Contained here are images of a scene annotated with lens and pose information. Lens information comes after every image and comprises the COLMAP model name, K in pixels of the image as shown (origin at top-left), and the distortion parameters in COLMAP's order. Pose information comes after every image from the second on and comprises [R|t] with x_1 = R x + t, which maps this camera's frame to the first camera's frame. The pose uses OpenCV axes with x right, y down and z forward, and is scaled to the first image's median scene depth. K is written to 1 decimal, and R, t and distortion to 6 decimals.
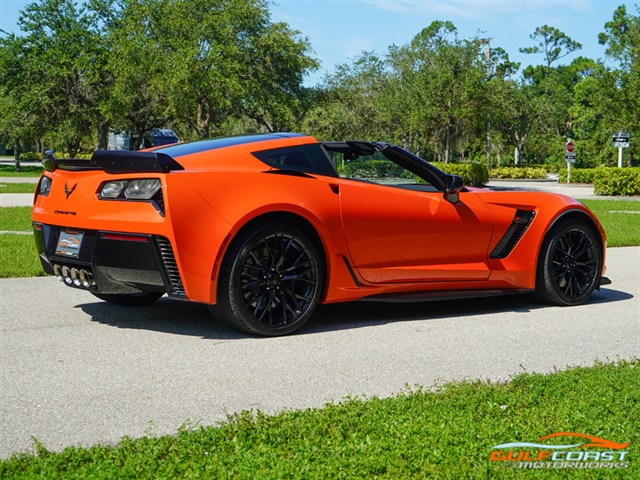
lens RADIAL K [[1235.0, 0, 313.8], [0, 1235.0, 203.5], [0, 0, 1]] dist [-0.015698, 0.067908]
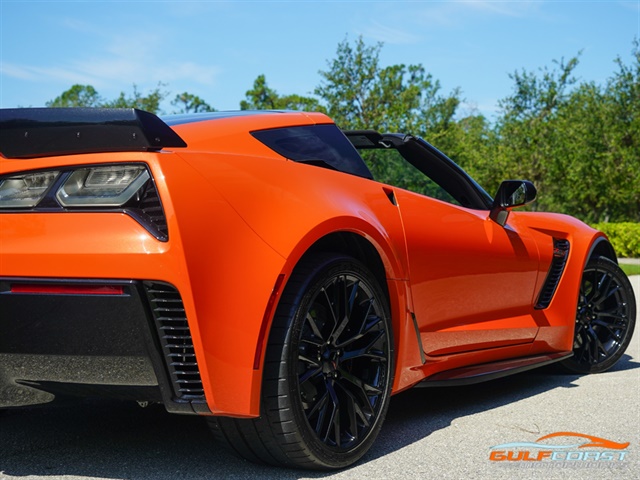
lens RADIAL K [[1116.4, 0, 359.0], [0, 1116.4, 240.8], [0, 0, 1]] dist [-0.021934, 0.028984]
pose [[0.926069, -0.017034, 0.376969, -0.059193], [0.027050, 0.999407, -0.021291, 0.005963], [-0.376383, 0.029914, 0.925981, 0.159659]]
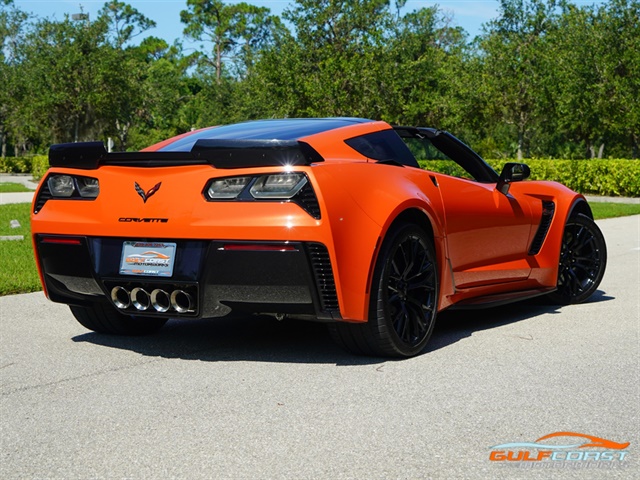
lens RADIAL K [[1385.4, 0, 332.0], [0, 1385.4, 237.9], [0, 0, 1]] dist [0.011451, -0.636061]
pose [[0.917033, -0.041146, 0.396684, -0.132119], [0.030955, 0.999006, 0.032060, -0.001670], [-0.397609, -0.017120, 0.917395, 0.043424]]
